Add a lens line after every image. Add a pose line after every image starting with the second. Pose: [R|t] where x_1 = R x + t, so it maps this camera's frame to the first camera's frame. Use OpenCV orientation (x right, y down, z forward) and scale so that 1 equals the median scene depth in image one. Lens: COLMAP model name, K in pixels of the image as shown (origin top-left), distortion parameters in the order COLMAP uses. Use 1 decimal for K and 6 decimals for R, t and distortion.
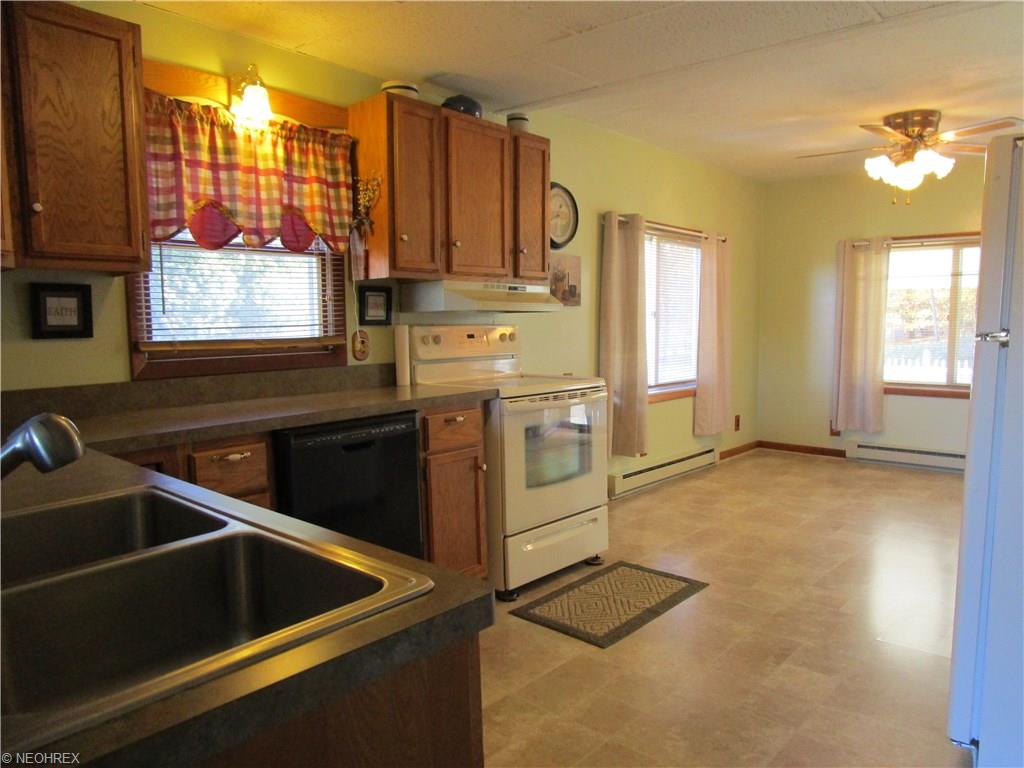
lens RADIAL K [[728.7, 0, 505.4], [0, 728.7, 385.8], [0, 0, 1]] dist [-0.032988, 0.007521]
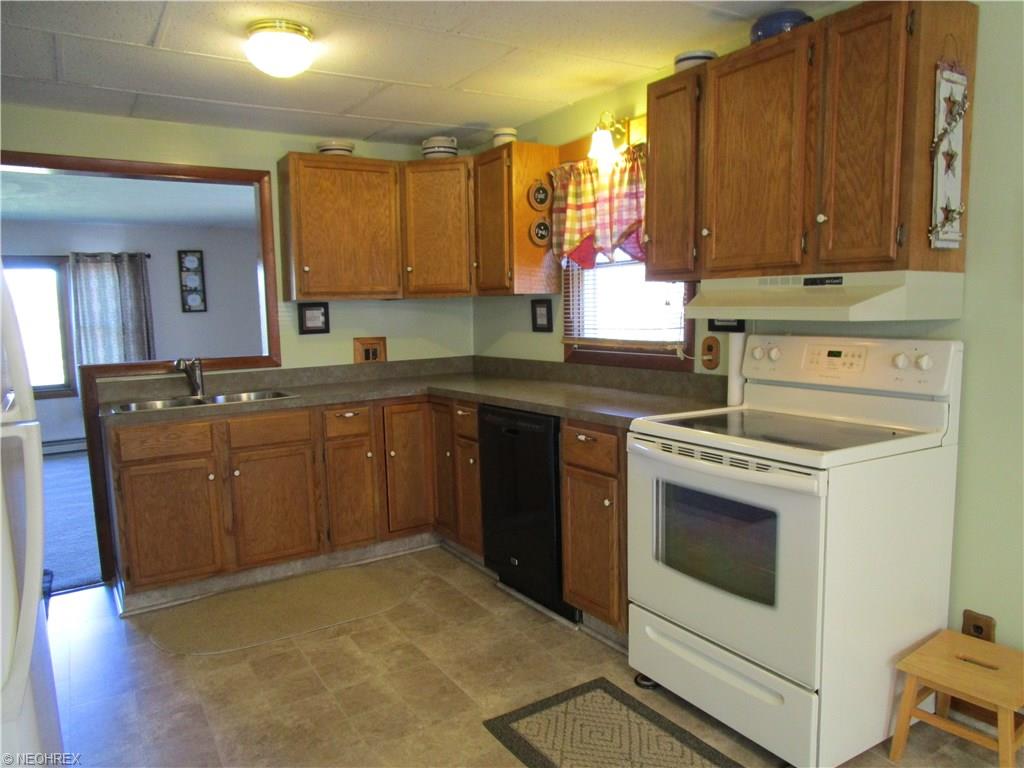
lens RADIAL K [[728.7, 0, 535.2], [0, 728.7, 392.1], [0, 0, 1]] dist [-0.032988, 0.007521]
pose [[-0.256629, 0.128500, -0.957930, 1.012326], [-0.062161, 0.986876, 0.149036, -0.177919], [0.964509, 0.097793, -0.245274, 1.398716]]
